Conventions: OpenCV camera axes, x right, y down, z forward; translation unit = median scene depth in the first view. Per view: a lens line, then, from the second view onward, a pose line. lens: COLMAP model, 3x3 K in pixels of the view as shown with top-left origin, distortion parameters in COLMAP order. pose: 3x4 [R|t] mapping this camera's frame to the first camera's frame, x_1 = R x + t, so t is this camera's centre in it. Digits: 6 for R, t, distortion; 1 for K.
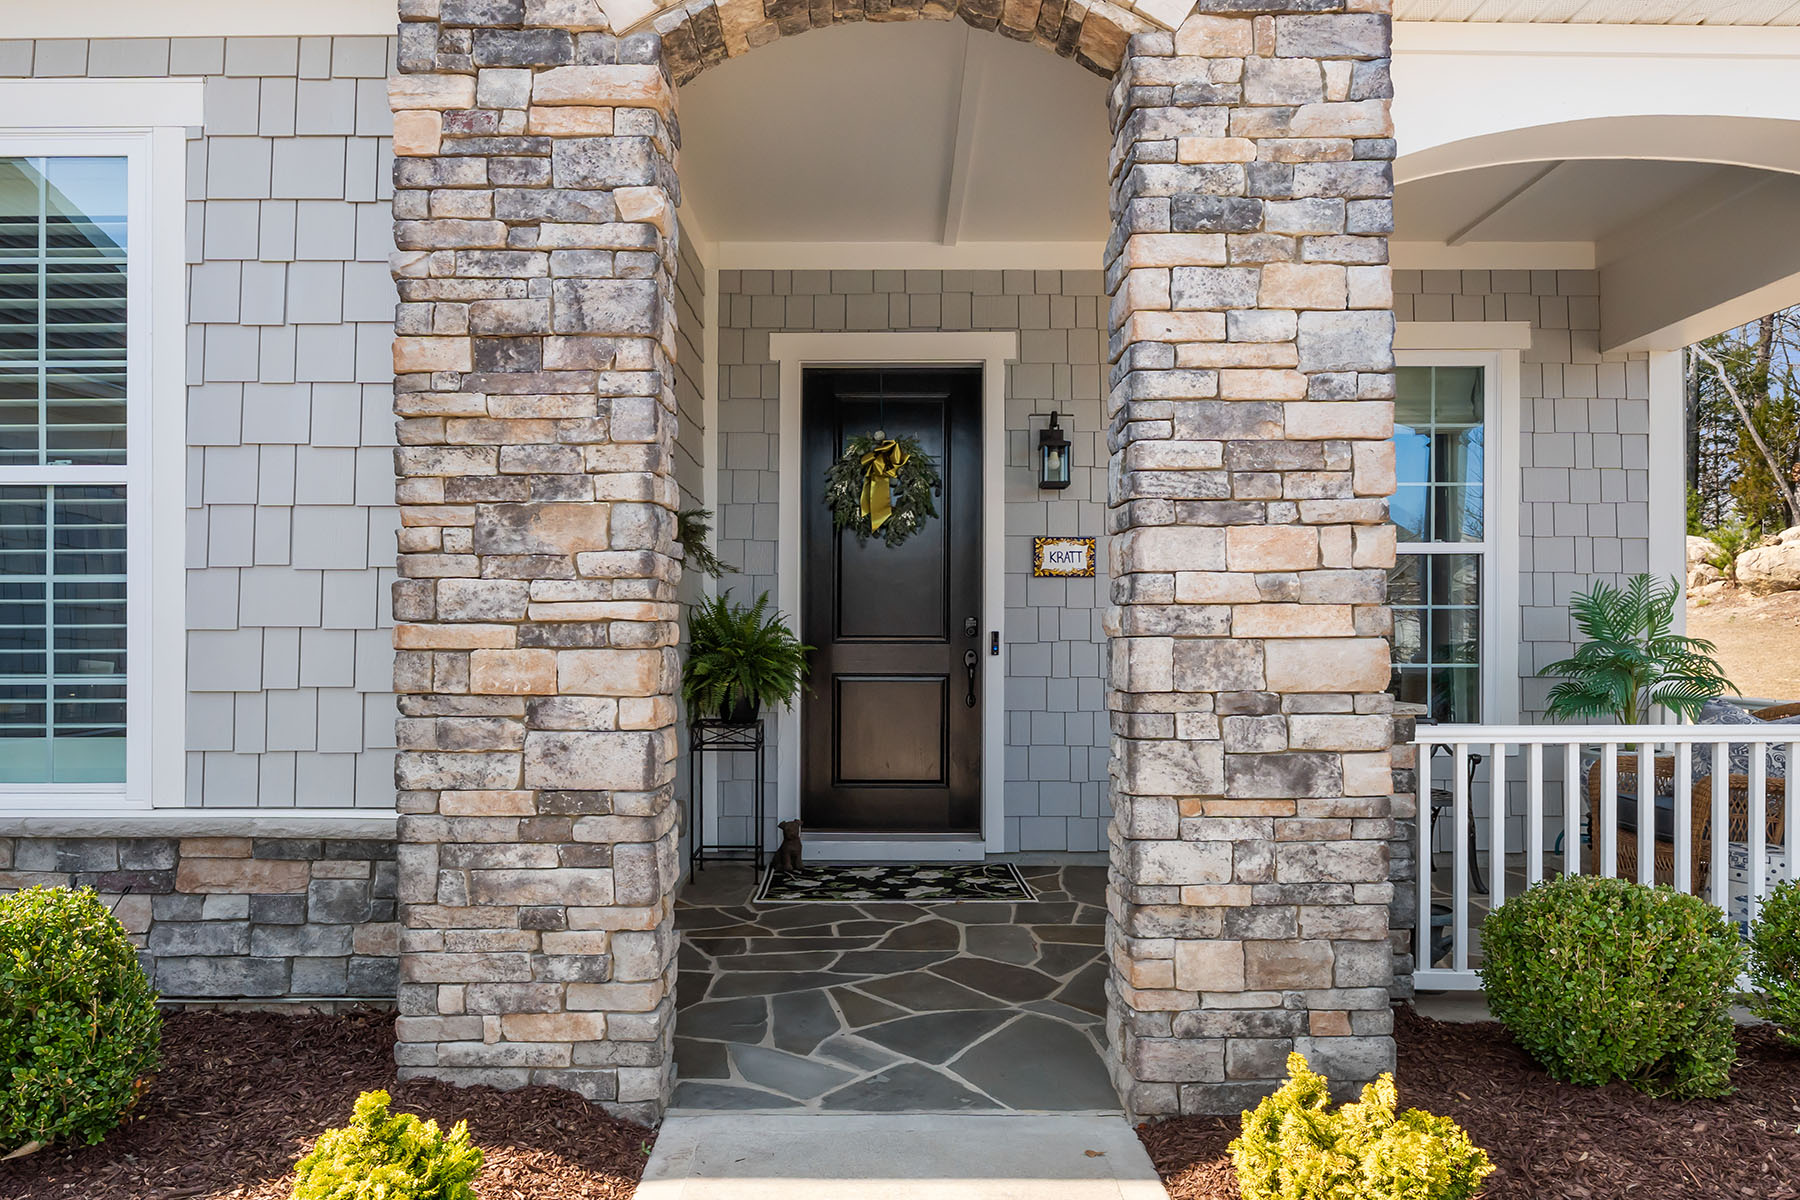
lens RADIAL K [[1115.8, 0, 899.8], [0, 1115.8, 647.3], [0, 0, 1]] dist [-0.002168, -0.000901]
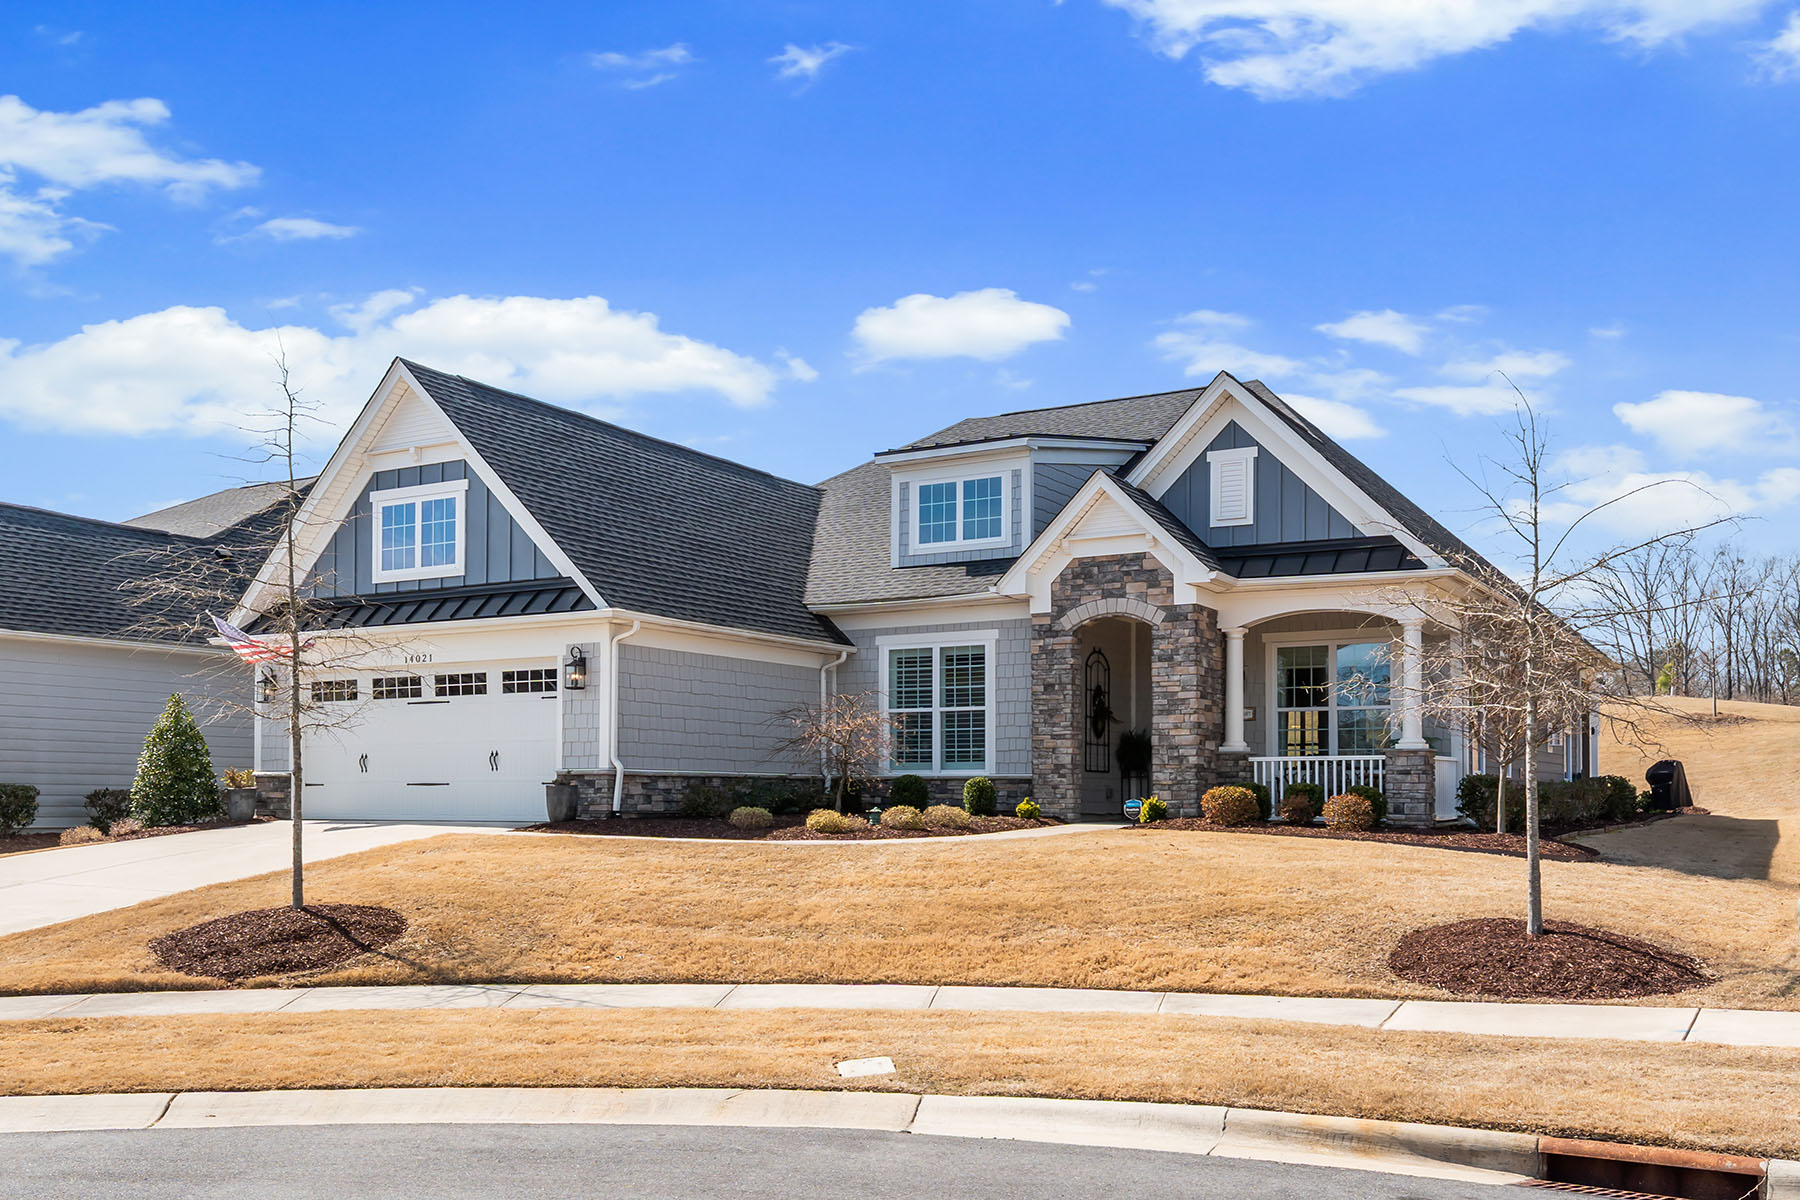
lens RADIAL K [[1592.7, 0, 900.0], [0, 1592.7, 600.0], [0, 0, 1]] dist [-0.008076, -0.003132]
pose [[0.857183, -0.061983, -0.511268, 3.192392], [-0.006363, 0.991381, -0.130857, 0.363111], [0.514972, 0.115422, 0.849401, -6.376880]]
